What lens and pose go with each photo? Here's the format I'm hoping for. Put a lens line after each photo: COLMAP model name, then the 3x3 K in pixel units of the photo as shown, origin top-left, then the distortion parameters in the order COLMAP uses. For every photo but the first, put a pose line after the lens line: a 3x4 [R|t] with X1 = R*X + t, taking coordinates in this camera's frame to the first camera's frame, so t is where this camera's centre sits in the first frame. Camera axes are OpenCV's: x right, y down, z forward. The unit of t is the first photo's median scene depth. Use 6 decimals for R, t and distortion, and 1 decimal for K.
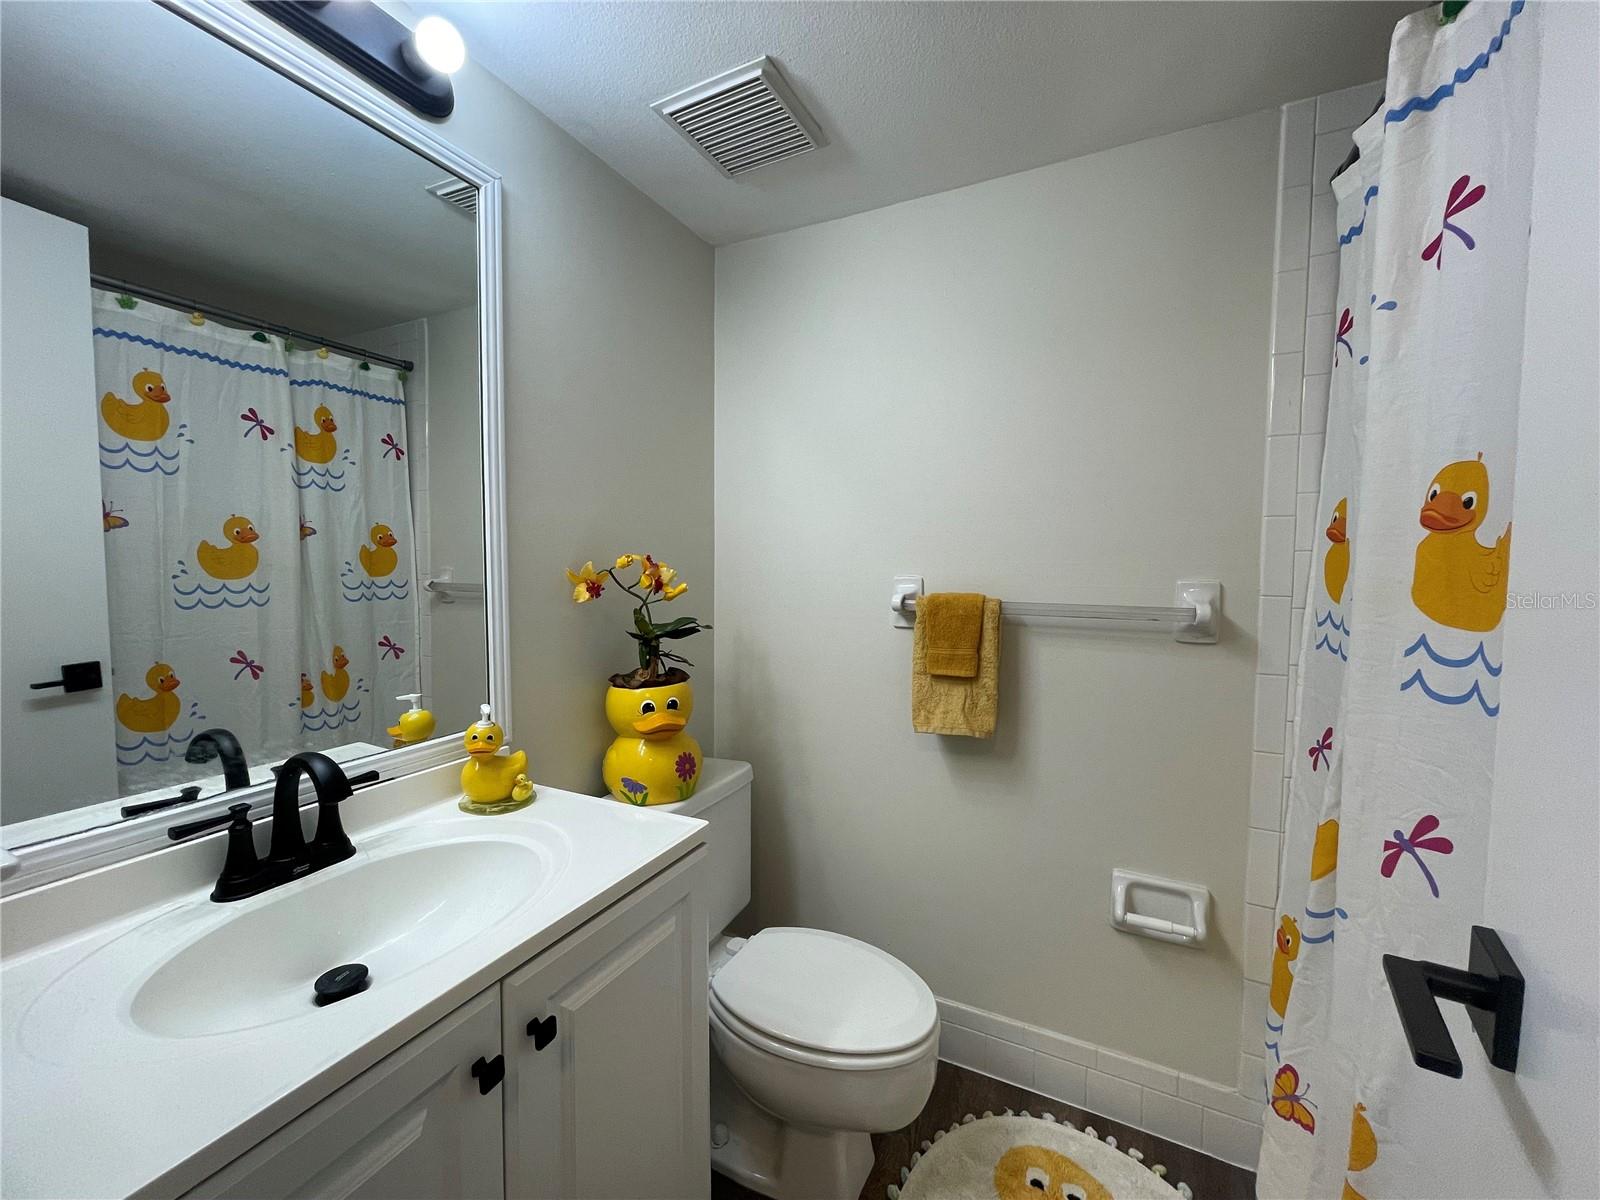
lens RADIAL K [[644.0, 0, 796.2], [0, 644.0, 600.7], [0, 0, 1]] dist [-0.004185, 0.001105]
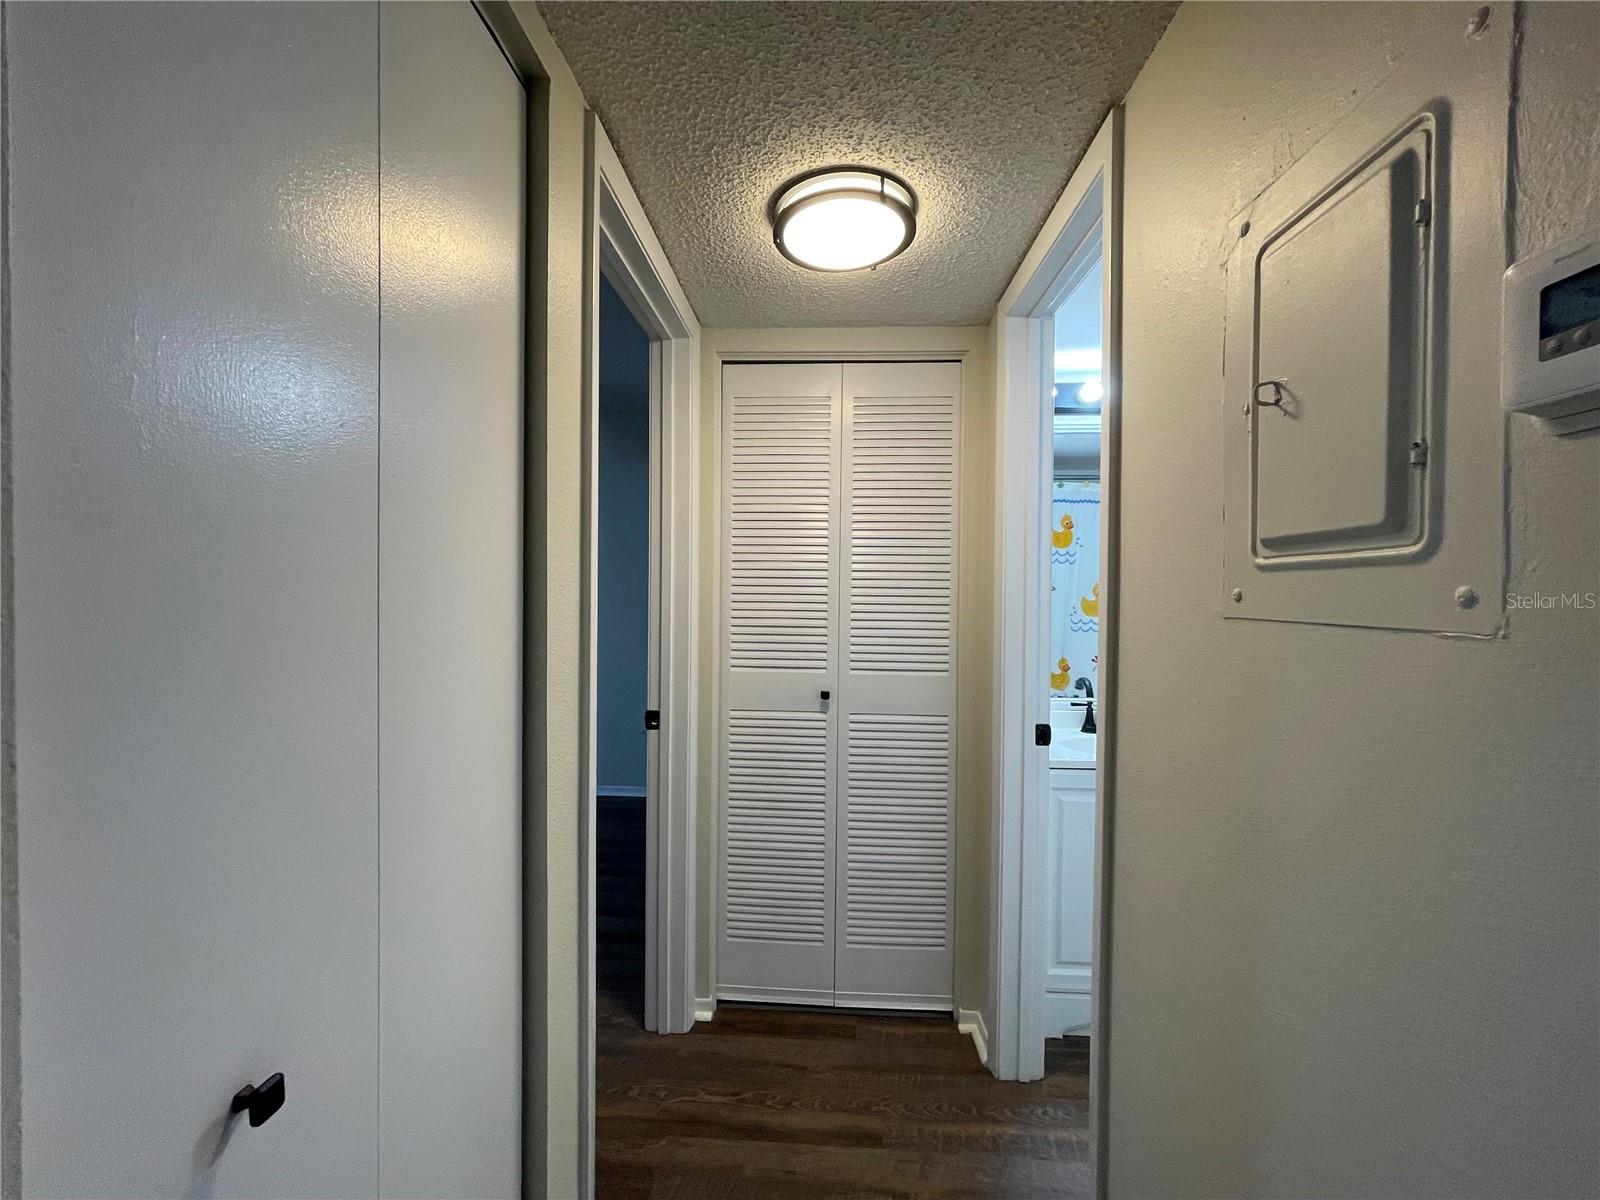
lens RADIAL K [[644.0, 0, 804.2], [0, 644.0, 594.0], [0, 0, 1]] dist [-0.004185, 0.001105]
pose [[0.407423, 0.003258, -0.913234, 0.718346], [-0.063516, 0.997673, -0.024778, 0.000175], [0.911028, 0.068100, 0.406682, -0.792917]]
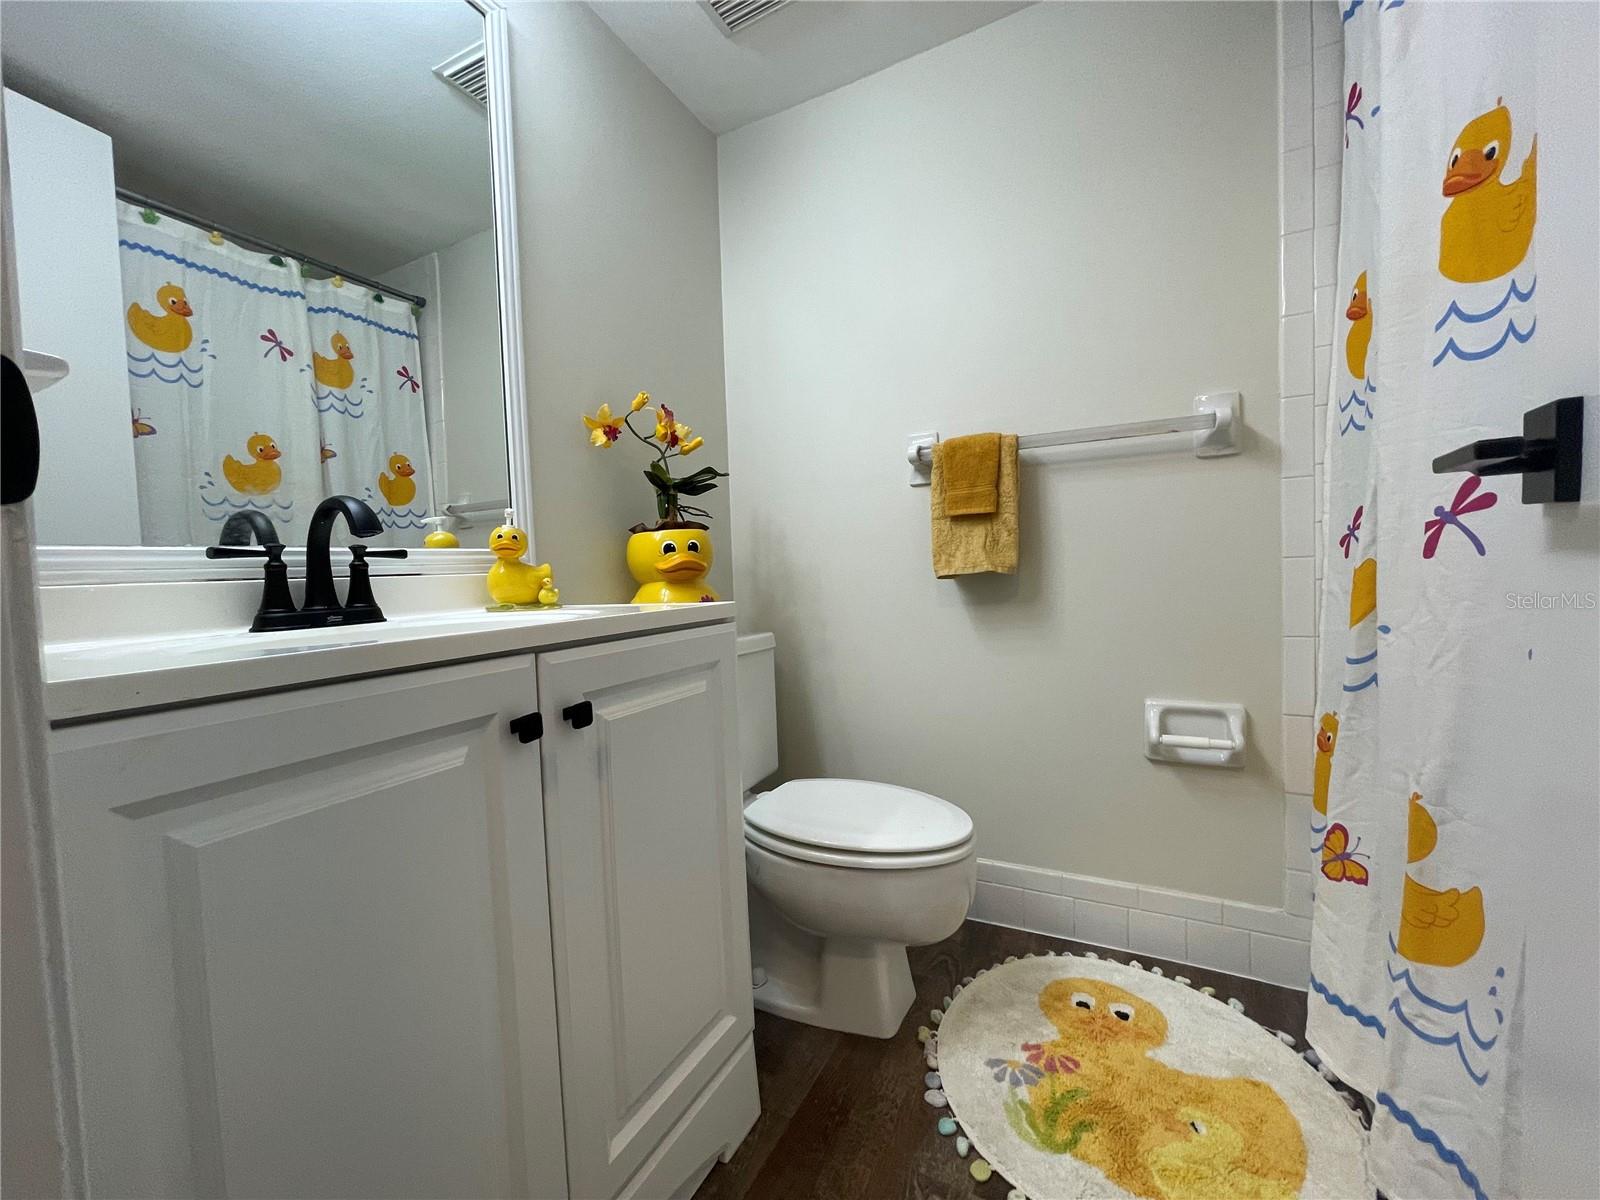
lens RADIAL K [[644.0, 0, 795.8], [0, 644.0, 598.1], [0, 0, 1]] dist [-0.004185, 0.001105]
pose [[0.998920, -0.041871, -0.020142, -0.015655], [0.041552, 0.999009, -0.015980, 0.270730], [0.020791, 0.015125, 0.999669, 0.001795]]
